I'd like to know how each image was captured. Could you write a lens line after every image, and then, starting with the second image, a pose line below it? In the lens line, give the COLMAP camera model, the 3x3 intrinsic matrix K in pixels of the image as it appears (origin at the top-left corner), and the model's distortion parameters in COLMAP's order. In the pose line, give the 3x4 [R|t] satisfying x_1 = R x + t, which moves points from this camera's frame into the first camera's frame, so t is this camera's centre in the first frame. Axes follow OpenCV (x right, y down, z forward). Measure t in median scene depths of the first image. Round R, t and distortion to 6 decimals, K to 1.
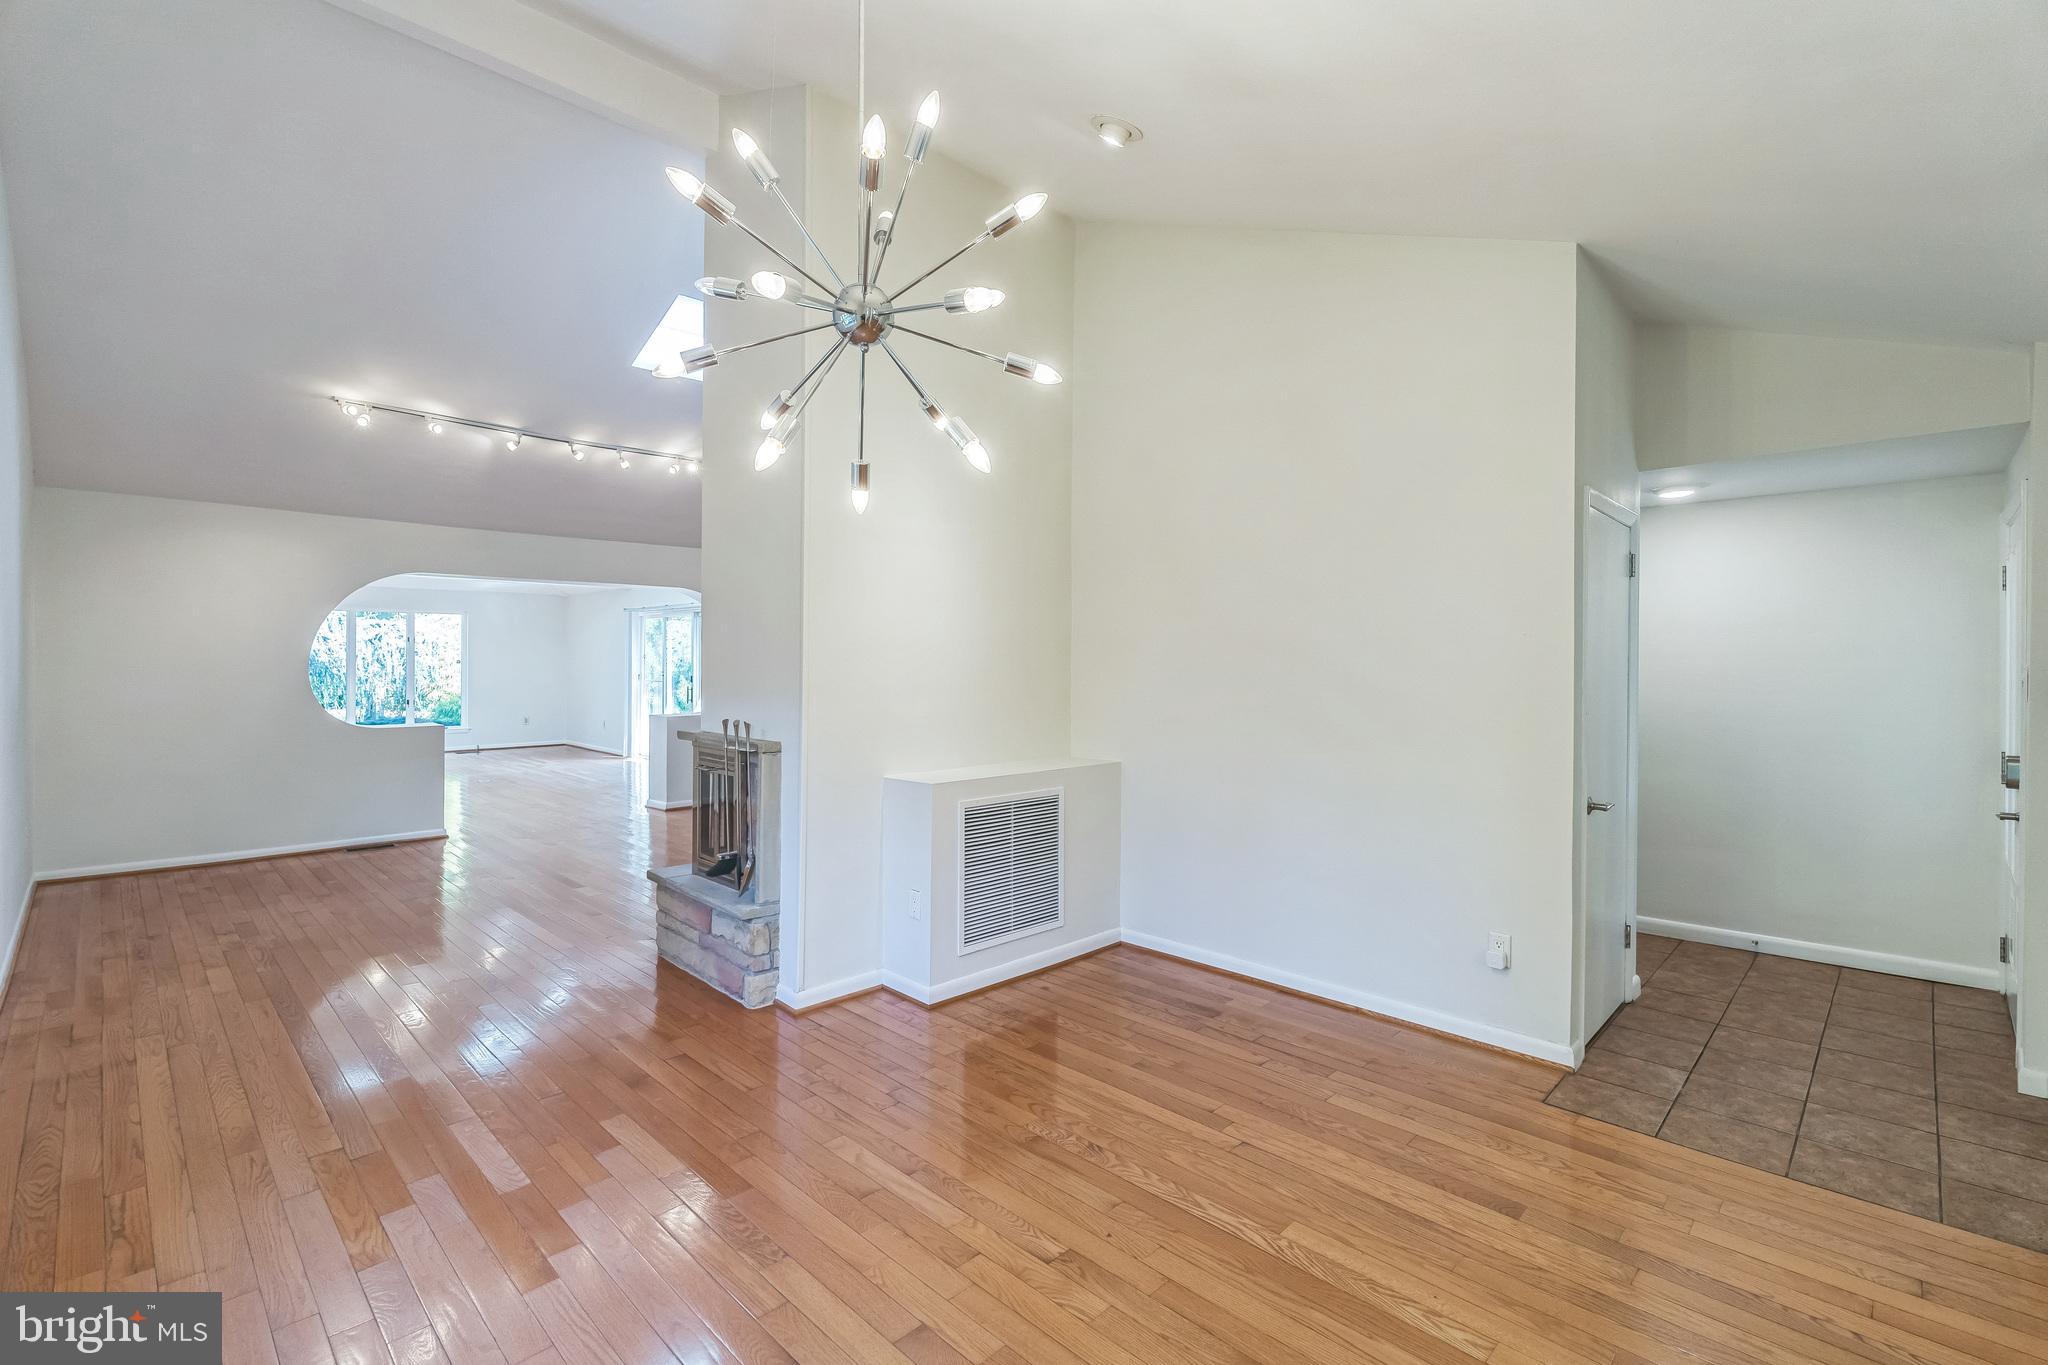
lens RADIAL K [[906.3, 0, 1026.4], [0, 906.3, 677.9], [0, 0, 1]] dist [0.000162, 0.000026]
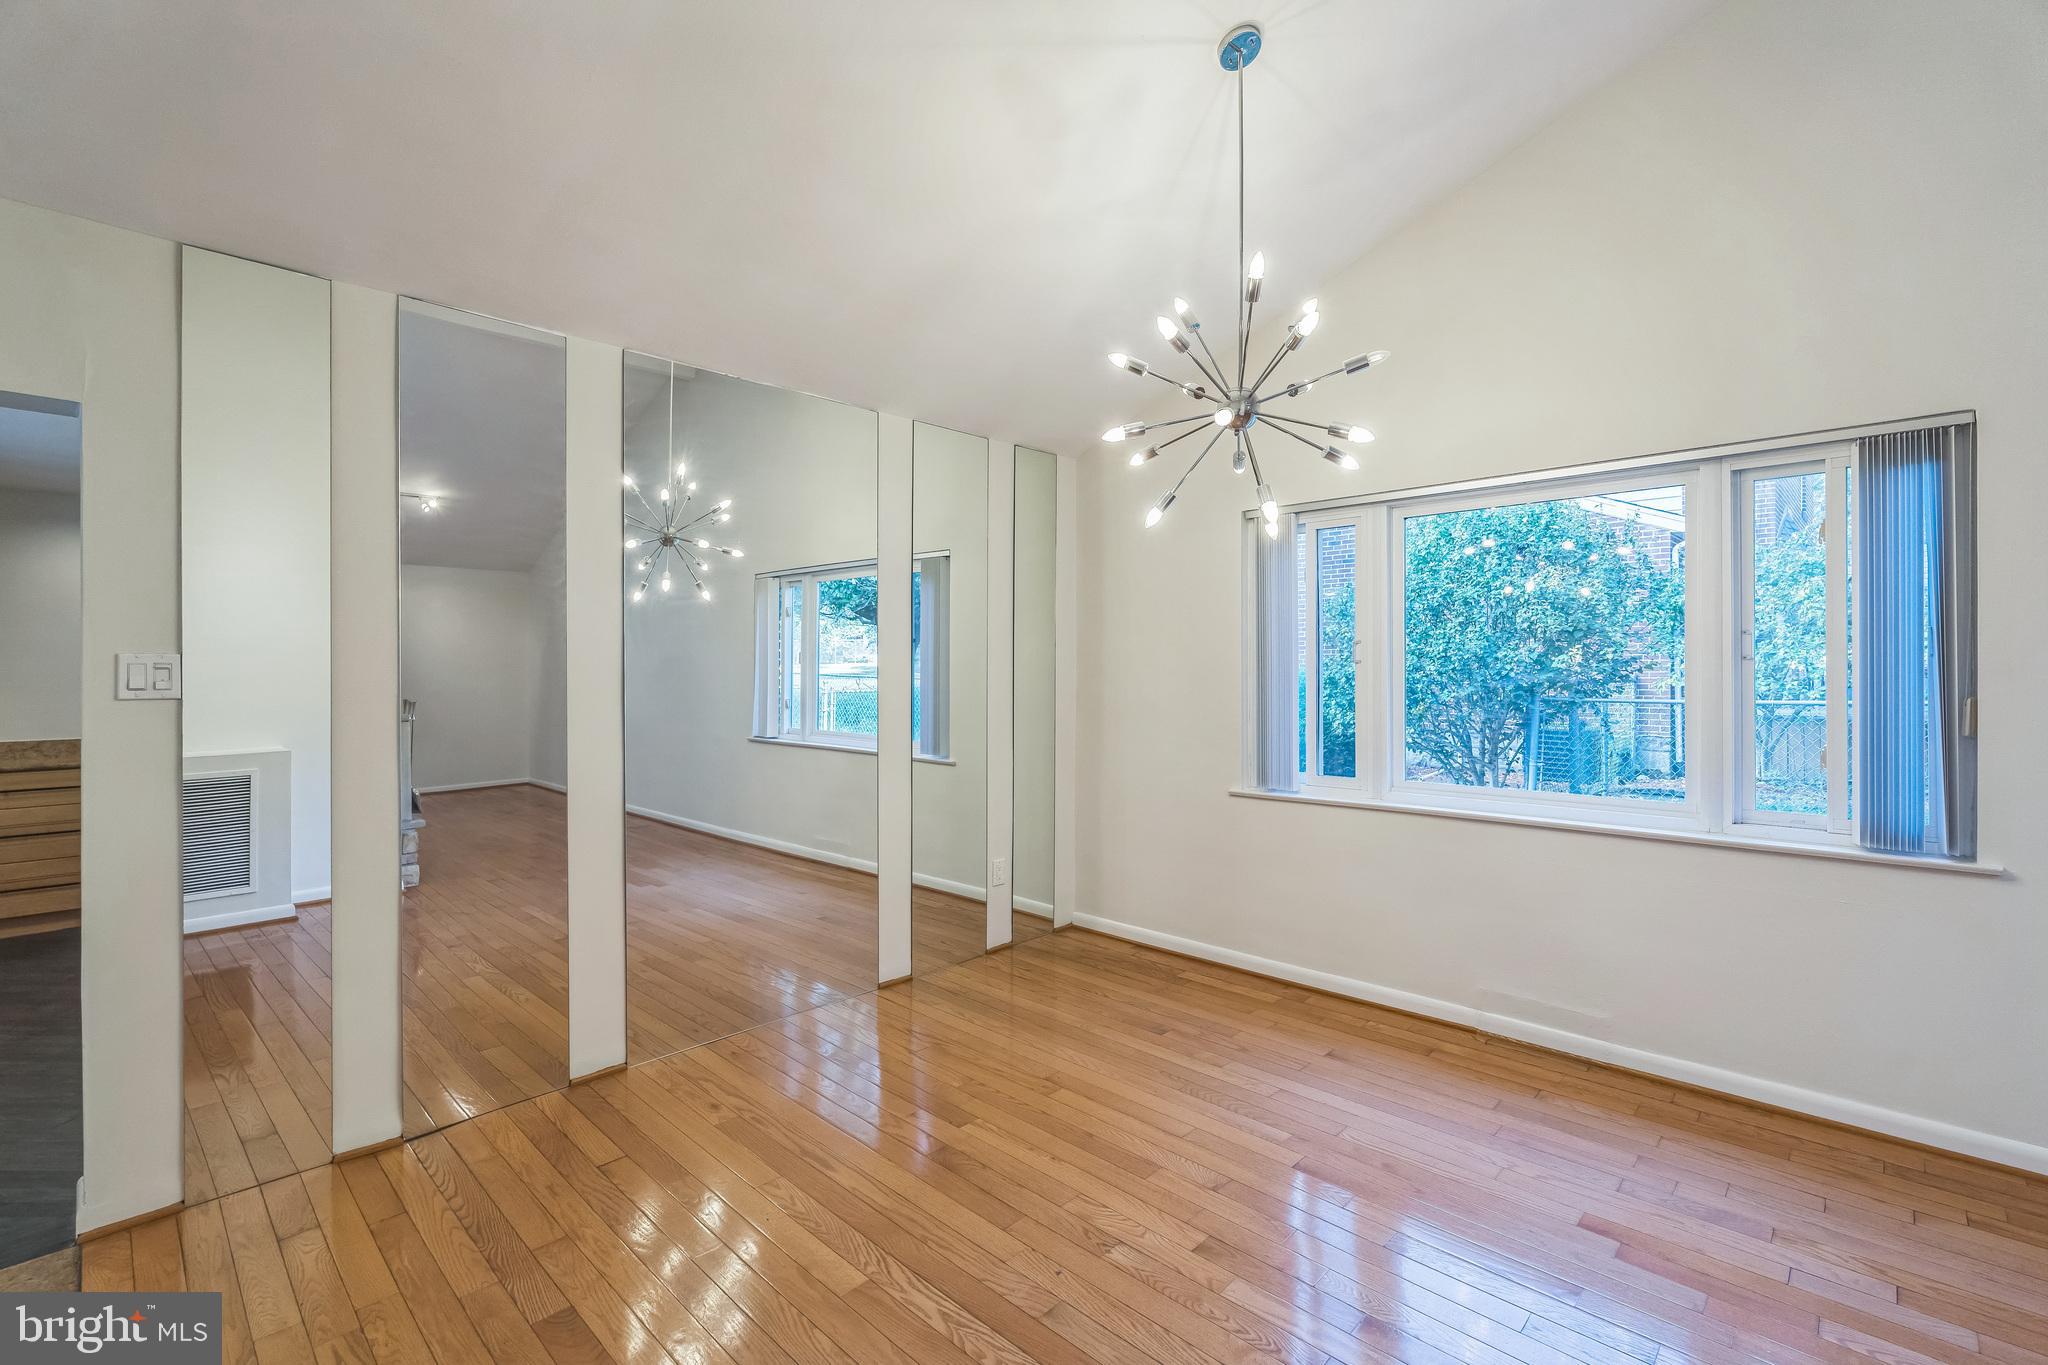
lens RADIAL K [[906.3, 0, 1021.7], [0, 906.3, 677.1], [0, 0, 1]] dist [0.000162, 0.000026]
pose [[-0.999991, 0.001787, 0.003754, 0.121126], [0.001796, 0.999995, 0.002505, 0.009979], [-0.003749, 0.002511, -0.999990, 1.874550]]
